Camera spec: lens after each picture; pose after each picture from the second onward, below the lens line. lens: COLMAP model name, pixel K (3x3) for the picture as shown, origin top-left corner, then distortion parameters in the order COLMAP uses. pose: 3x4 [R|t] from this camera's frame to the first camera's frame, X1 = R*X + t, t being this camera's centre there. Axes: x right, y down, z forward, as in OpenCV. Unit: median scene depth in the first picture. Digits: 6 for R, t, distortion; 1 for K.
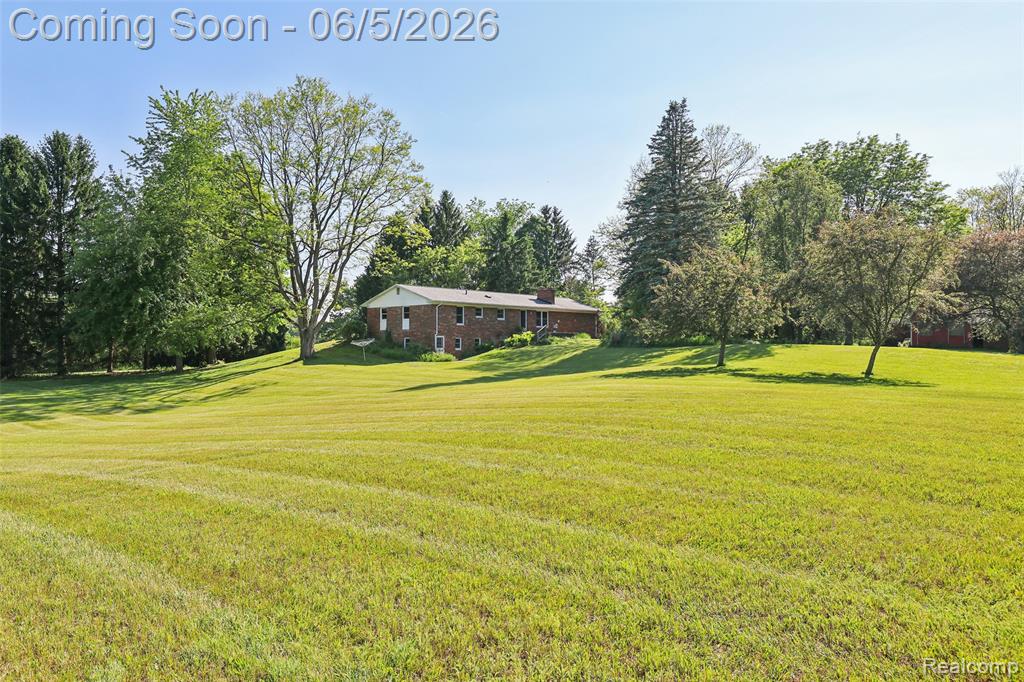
lens RADIAL K [[737.1, 0, 512.0], [0, 737.1, 341.0], [0, 0, 1]] dist [0.000219, -0.000013]
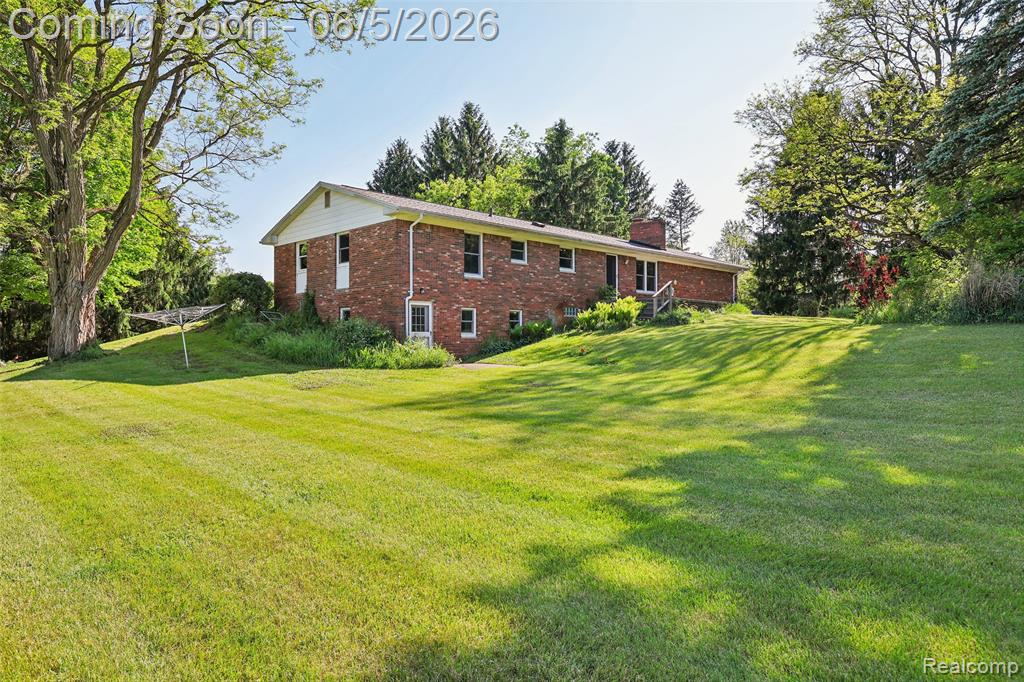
lens RADIAL K [[678.3, 0, 512.0], [0, 678.3, 341.0], [0, 0, 1]] dist [-0.000321, -0.000127]
pose [[0.998370, -0.002156, -0.057024, -0.024953], [0.002611, 0.999965, 0.007891, 0.010385], [0.057005, -0.008027, 0.998342, 0.577833]]
